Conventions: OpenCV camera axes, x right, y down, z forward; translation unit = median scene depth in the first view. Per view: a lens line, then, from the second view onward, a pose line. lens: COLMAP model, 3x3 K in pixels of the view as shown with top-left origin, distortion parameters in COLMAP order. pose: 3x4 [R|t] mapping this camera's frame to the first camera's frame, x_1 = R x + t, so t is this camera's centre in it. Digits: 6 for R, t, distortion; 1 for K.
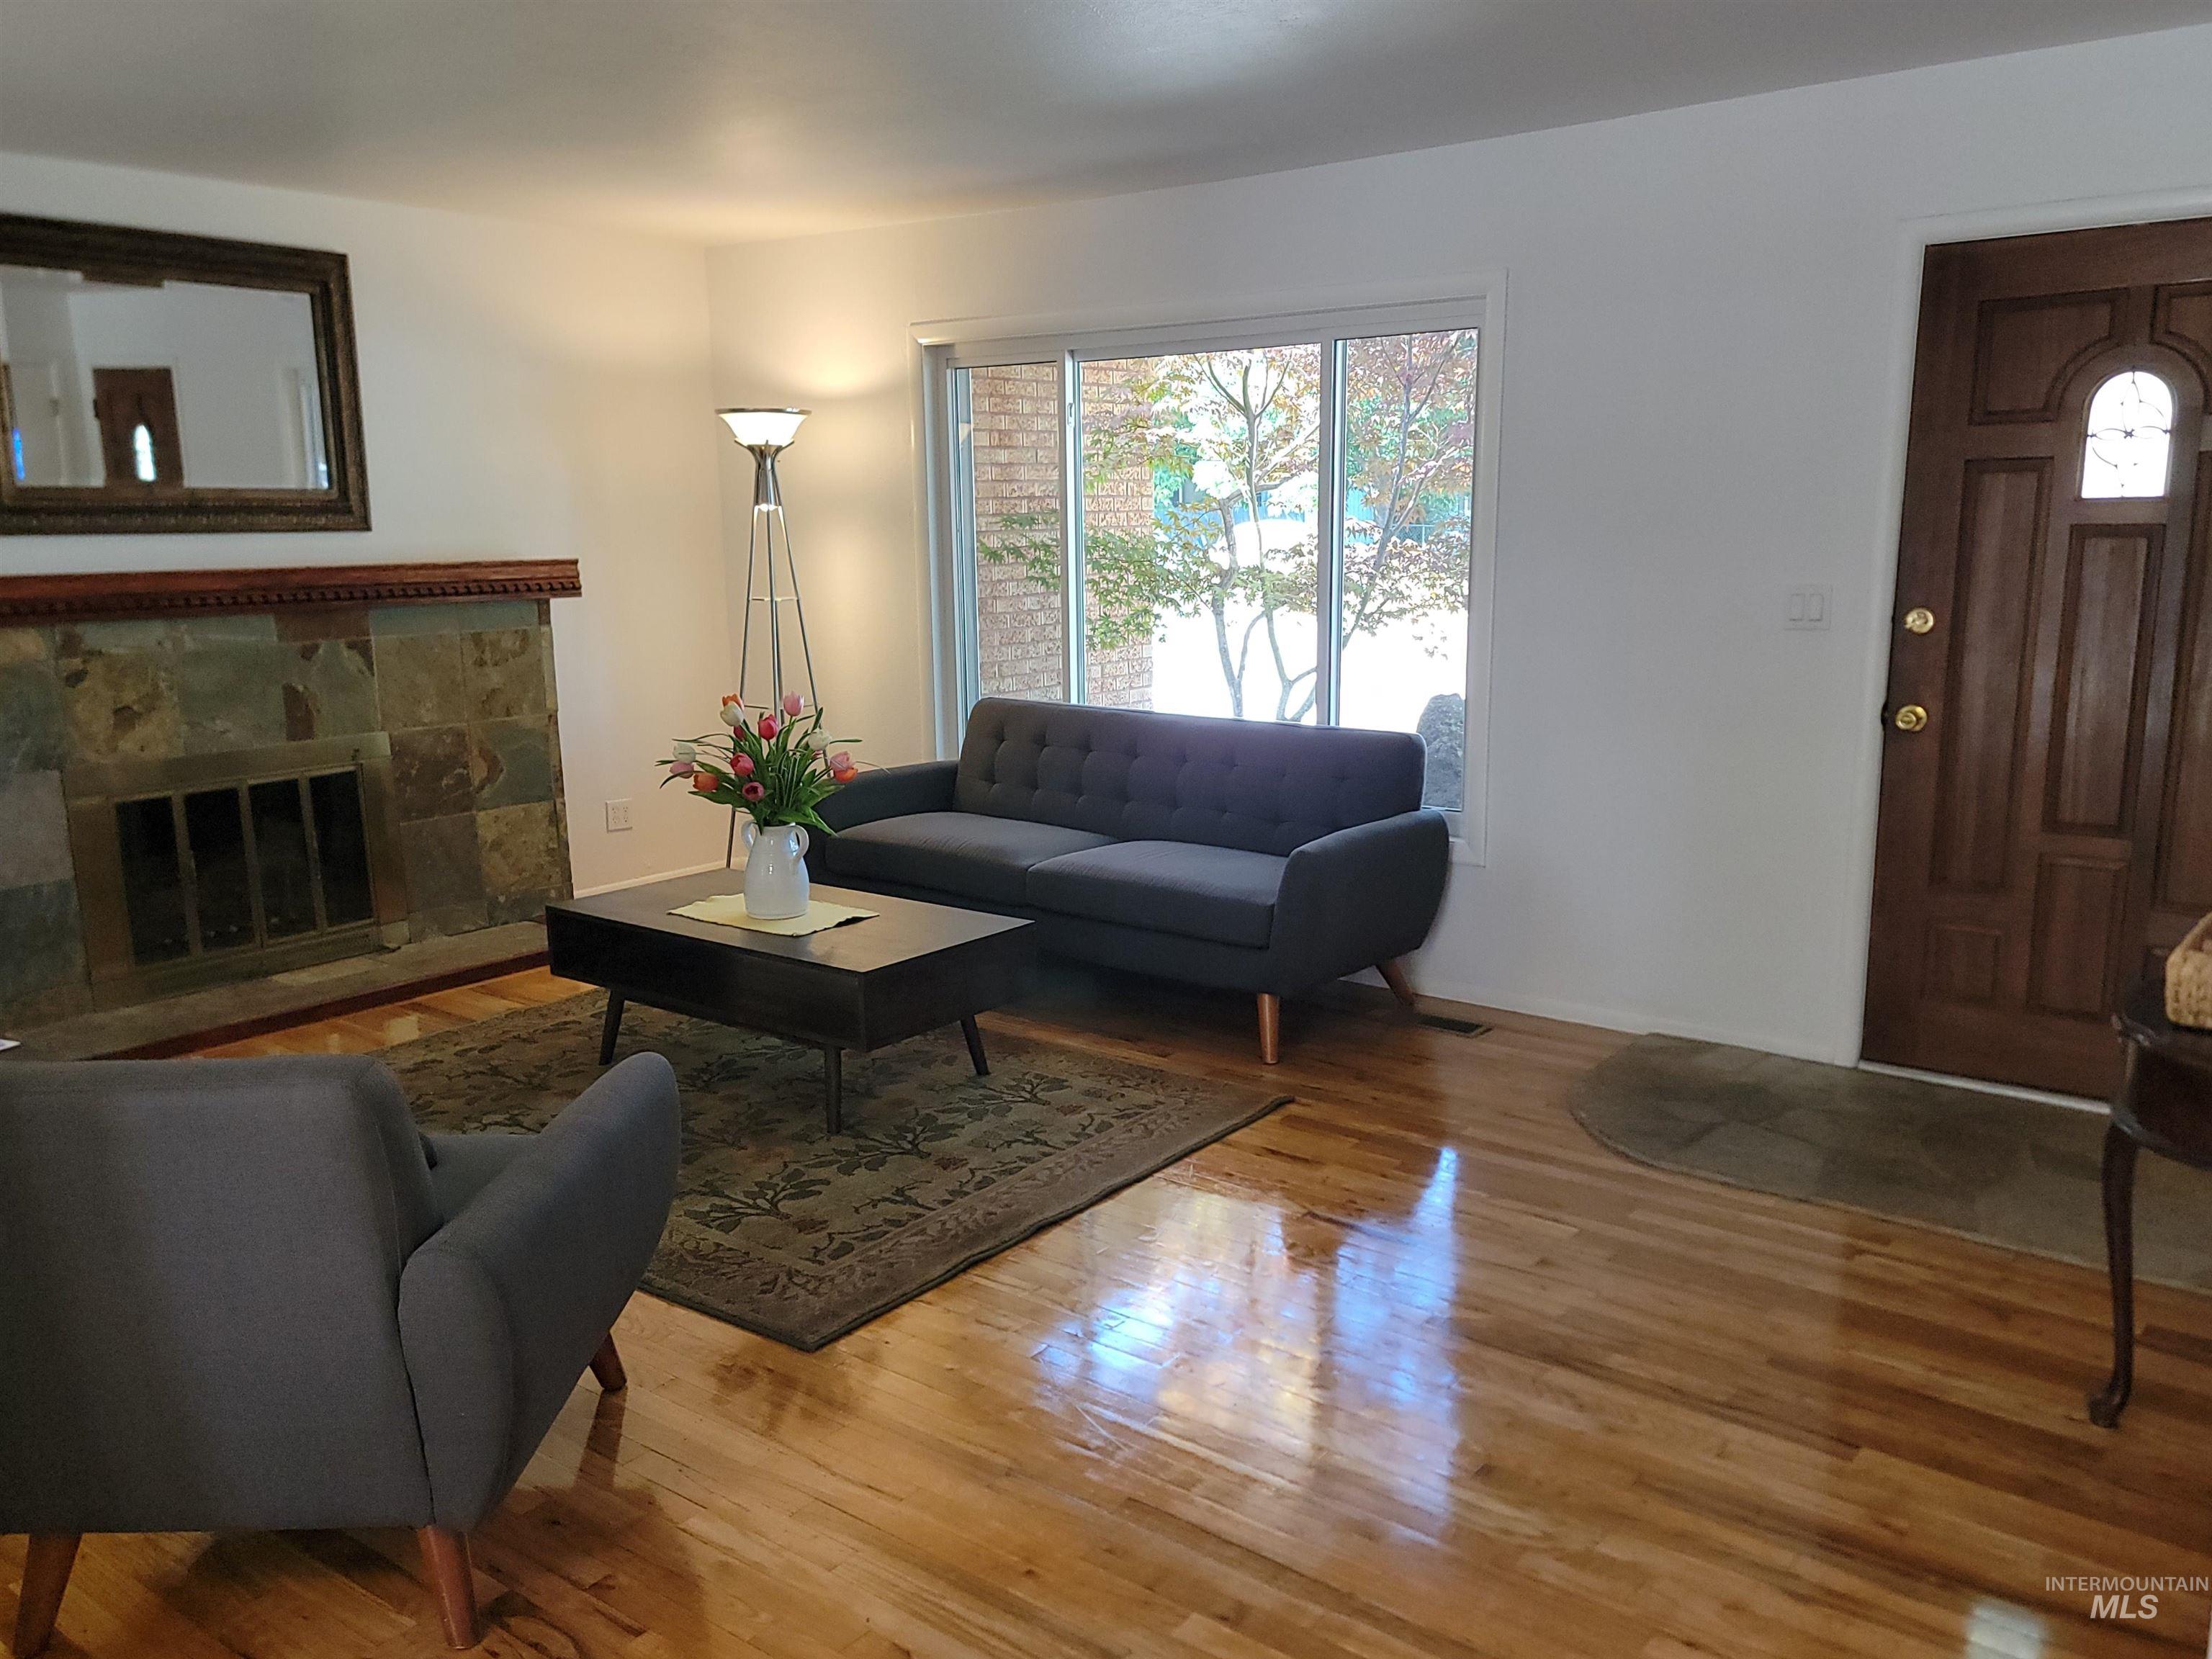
lens RADIAL K [[1748.8, 0, 1125.8], [0, 1748.8, 832.6], [0, 0, 1]] dist [0.066646, -0.022879]
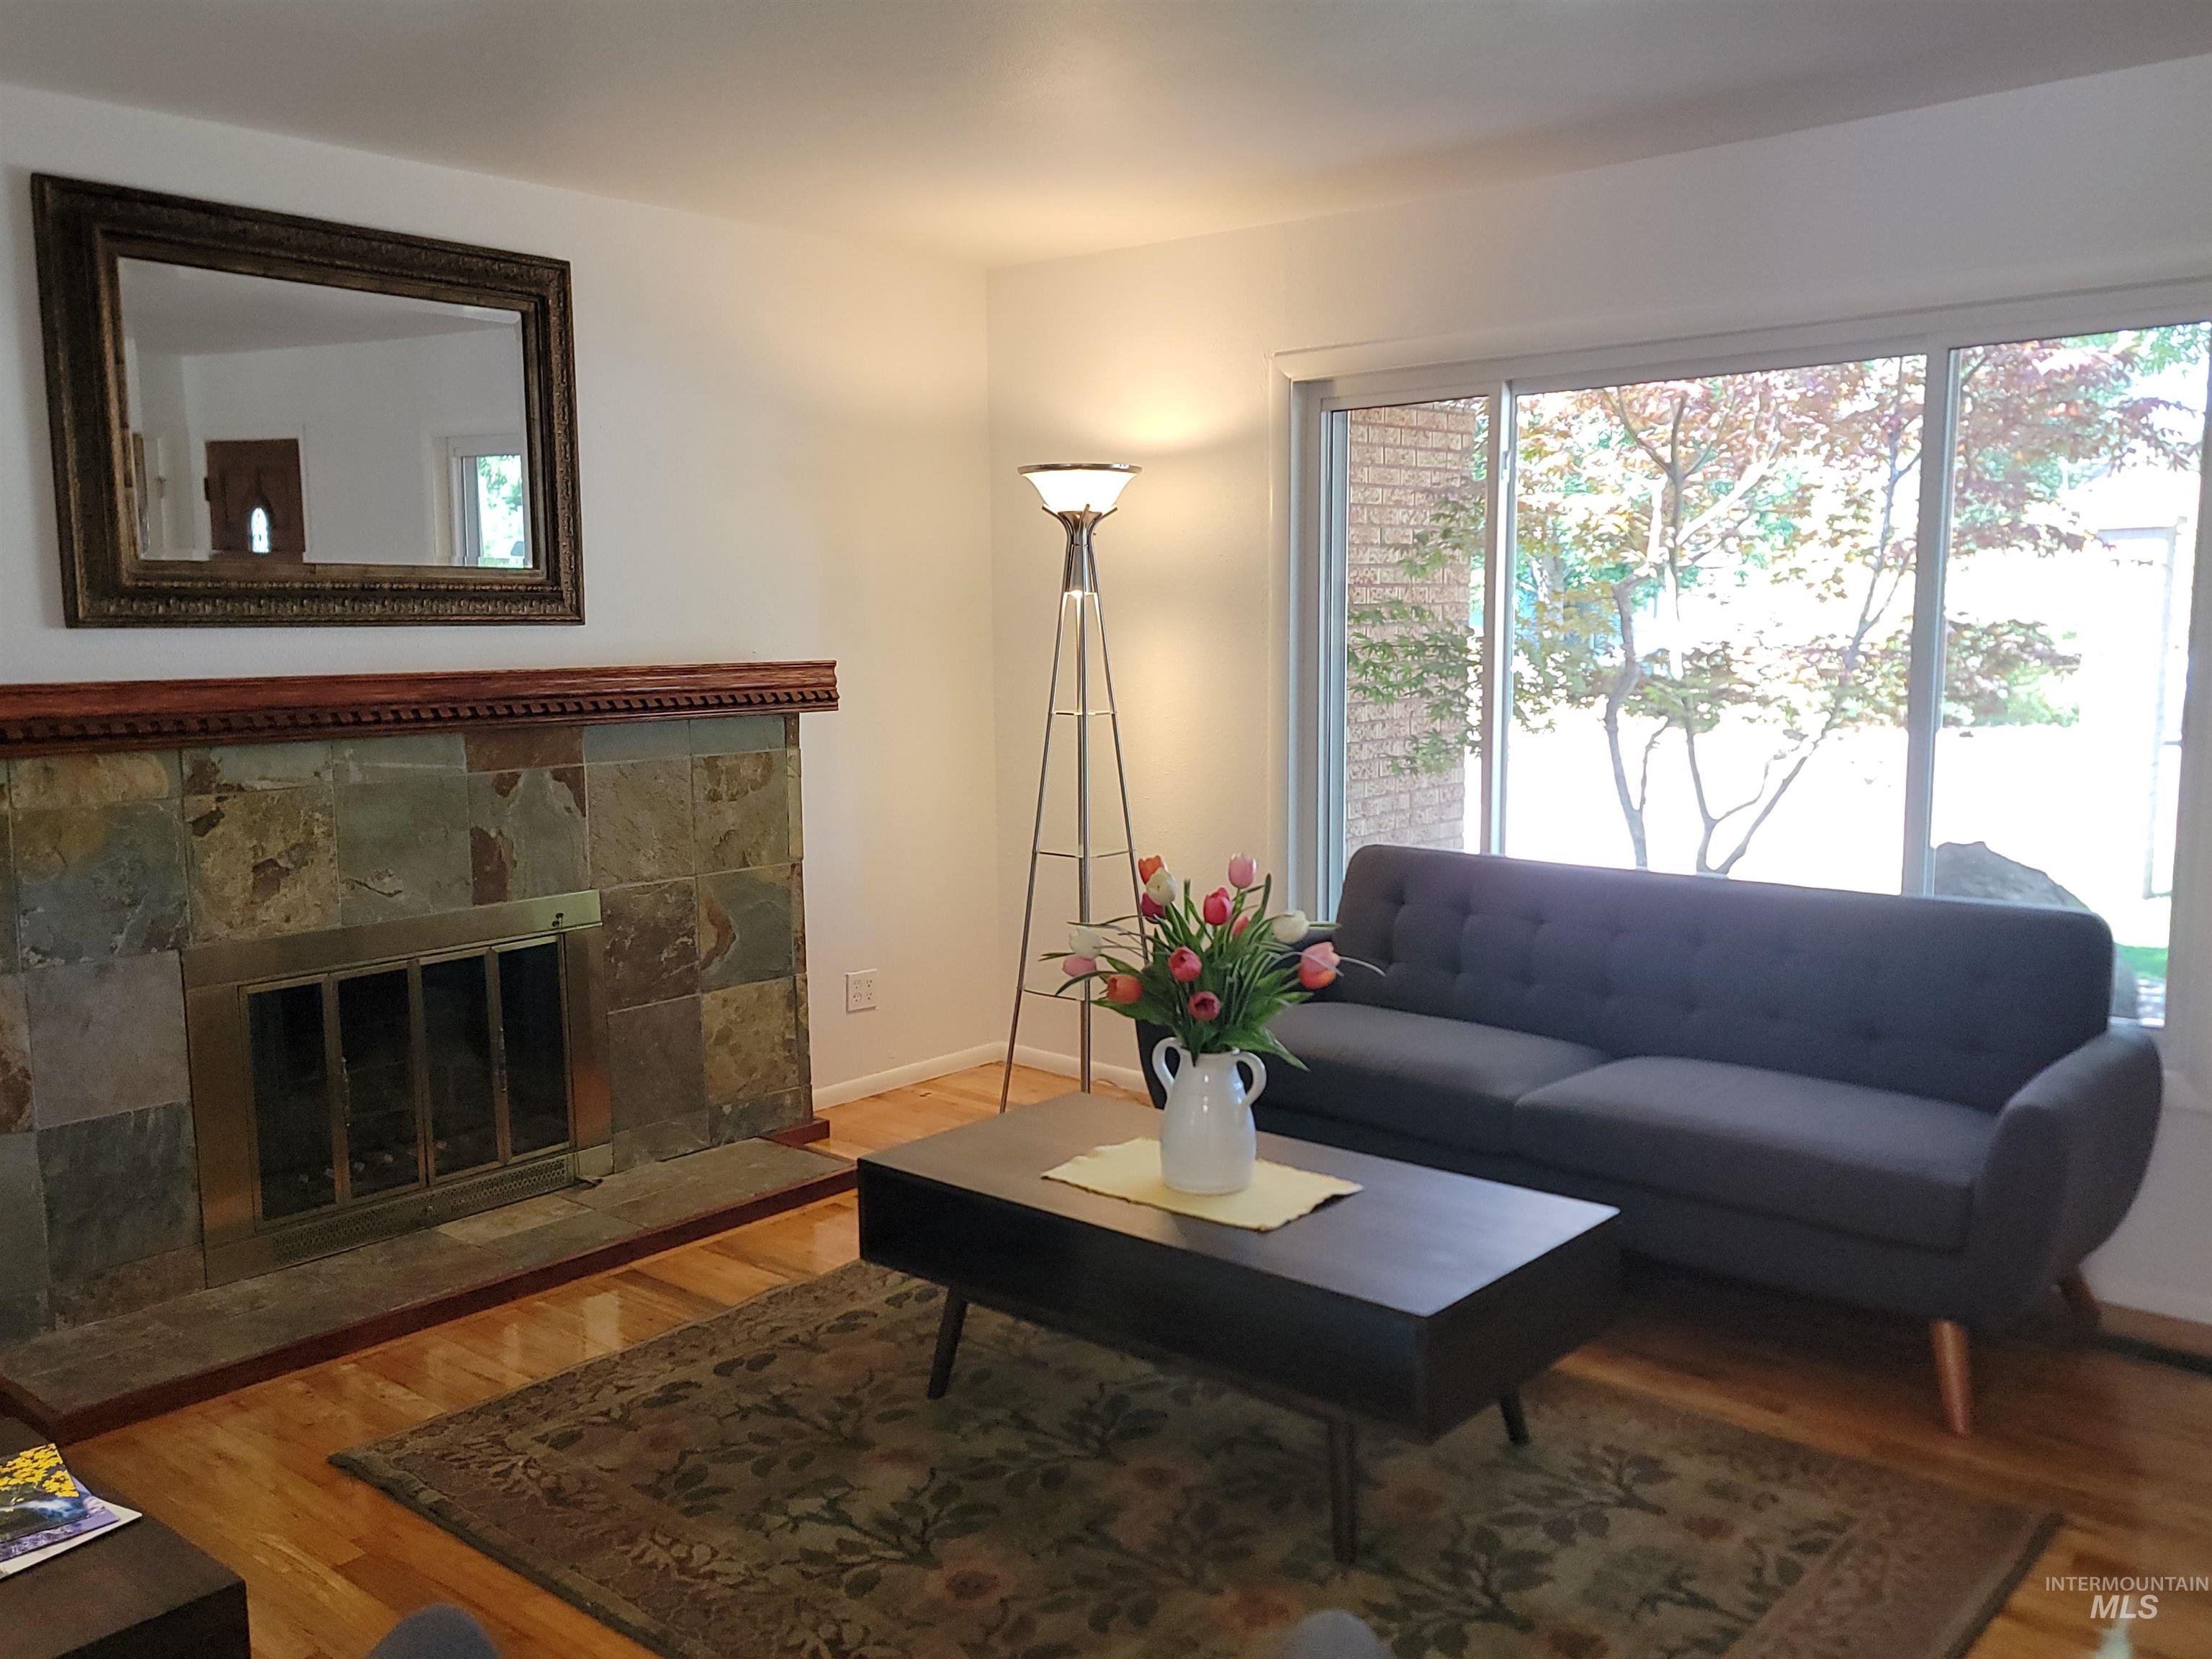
lens RADIAL K [[1852.7, 0, 1113.5], [0, 1852.7, 835.4], [0, 0, 1]] dist [0.094863, -0.035869]
pose [[0.998413, 0.008250, -0.055710, -0.180016], [-0.011799, 0.997900, -0.063687, -0.037255], [0.055068, 0.064244, 0.996414, 0.259271]]
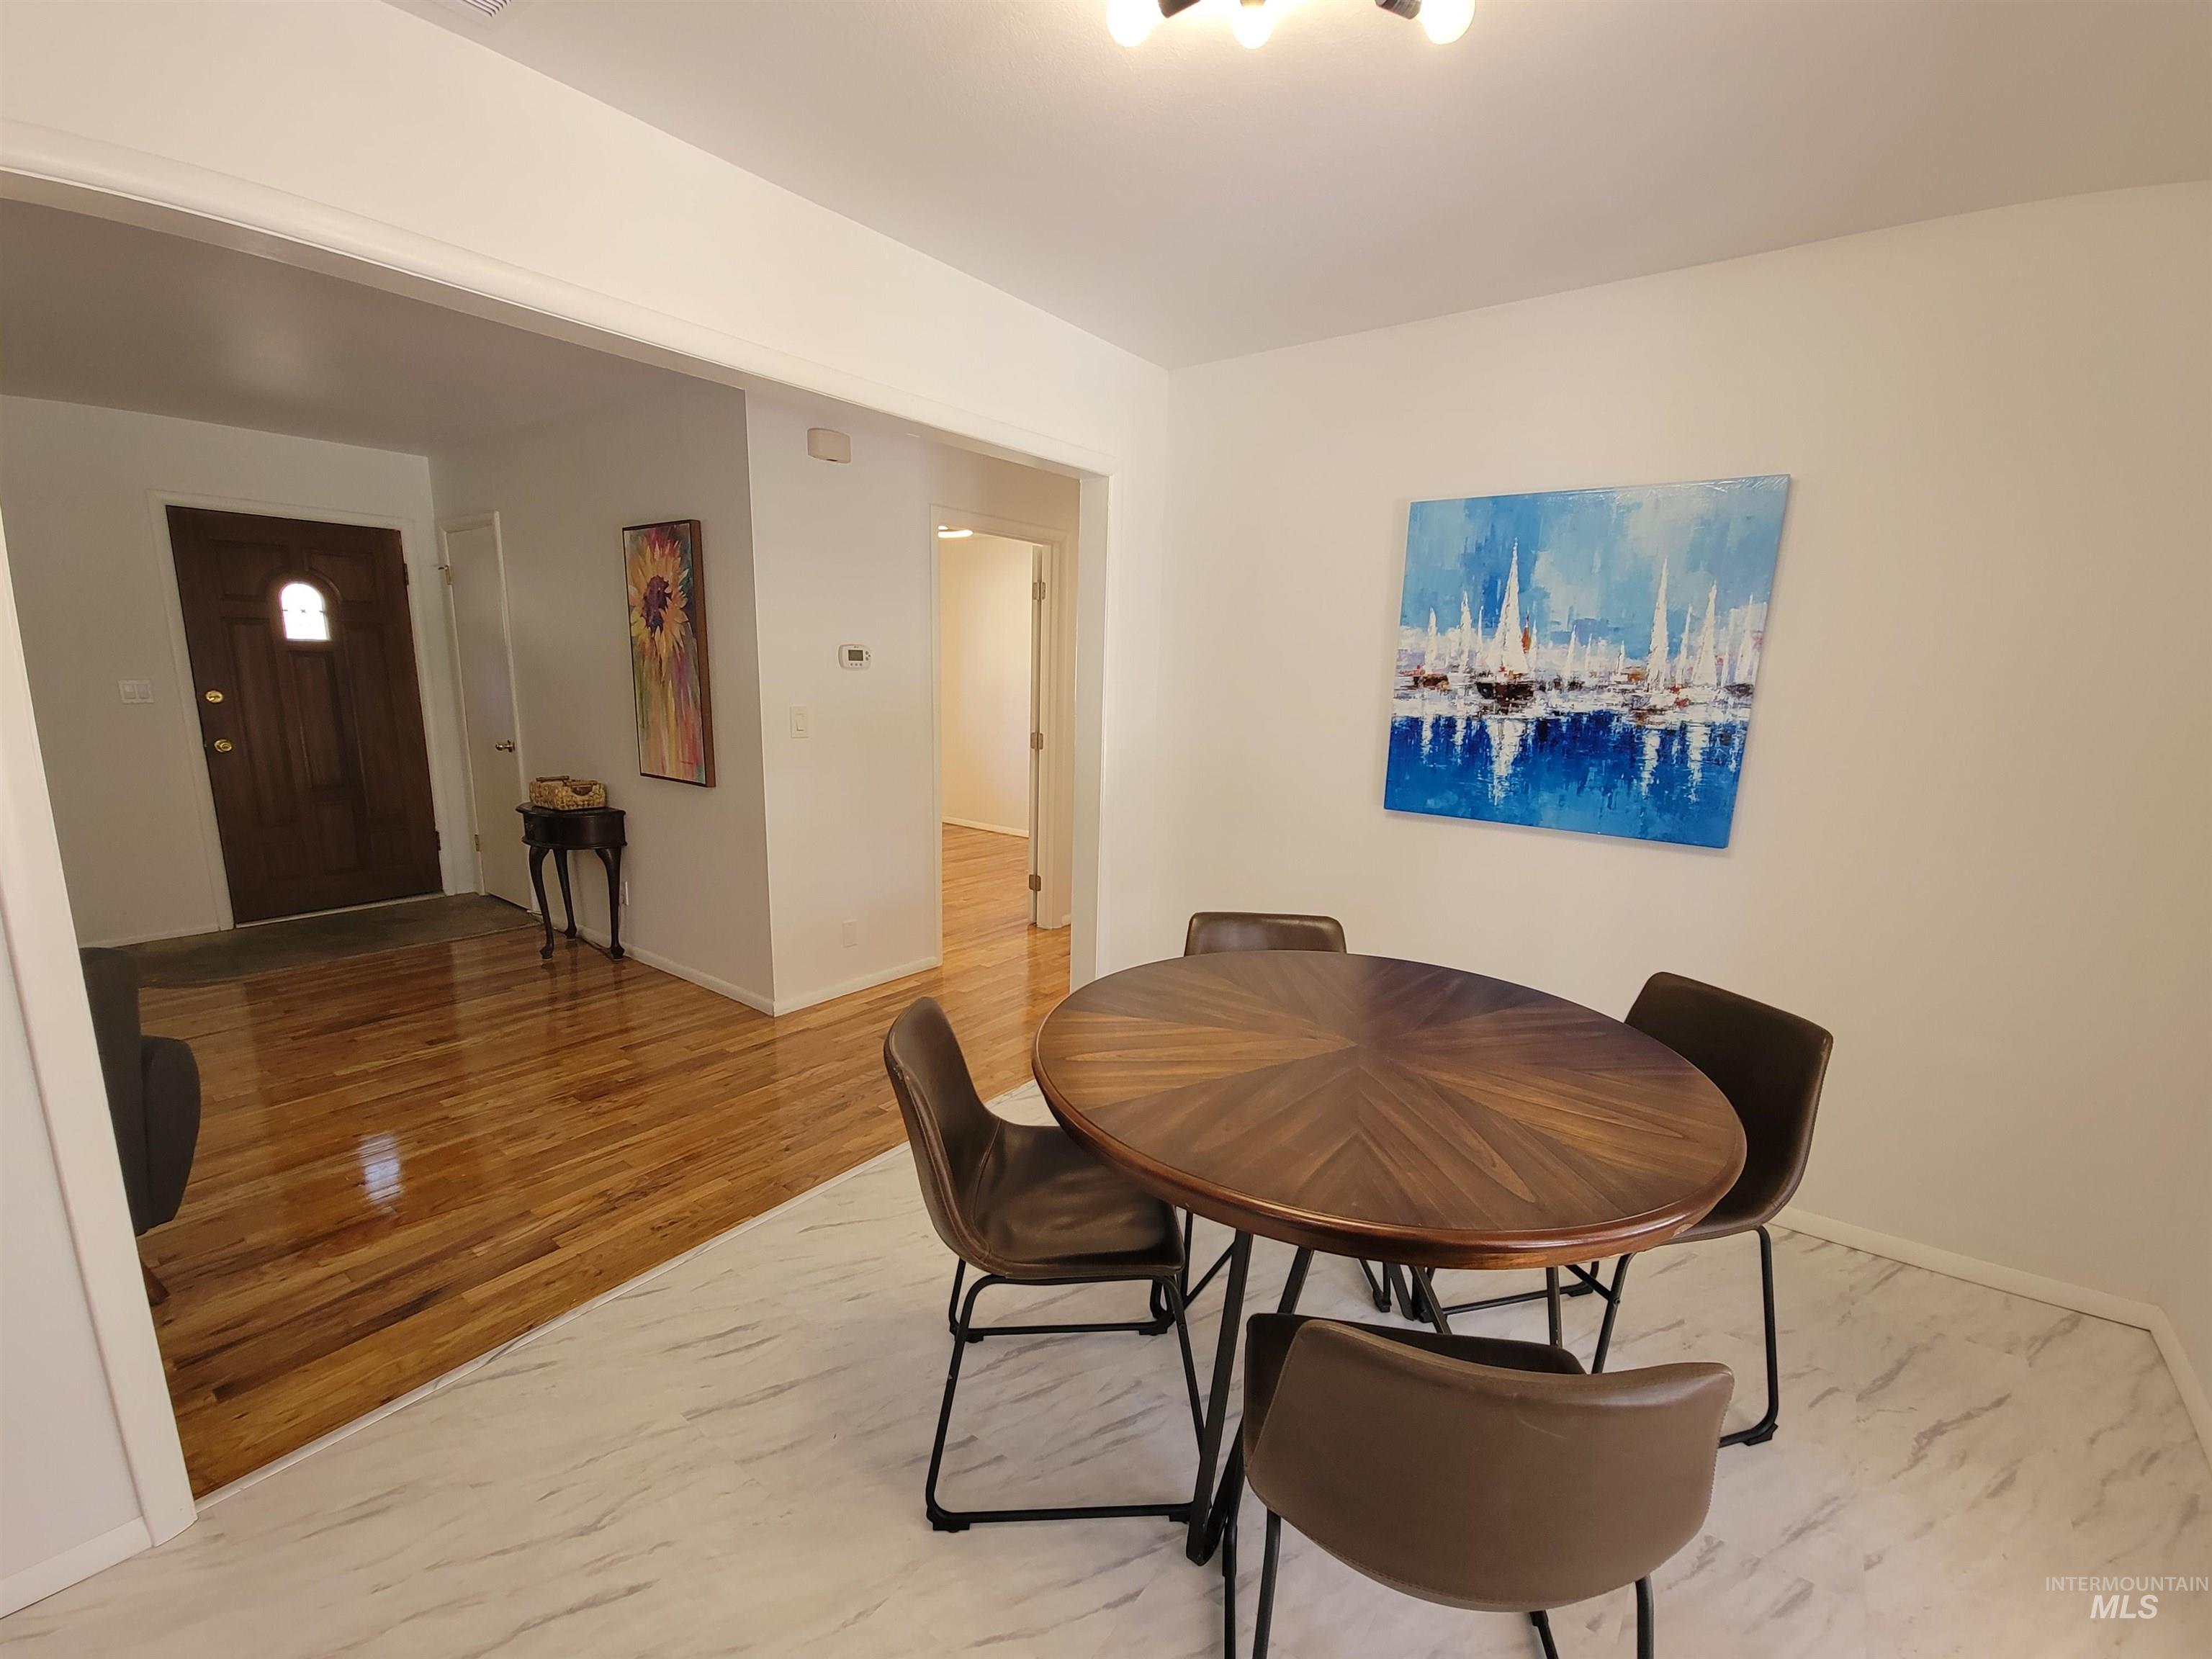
lens RADIAL K [[948.1, 0, 1097.4], [0, 948.1, 863.1], [0, 0, 1]] dist [-0.000061, -0.002964]
pose [[-0.005179, -0.195045, 0.980781, -0.551114], [0.160965, 0.967841, 0.193322, 0.013221], [-0.986947, 0.158872, 0.026383, 0.020933]]
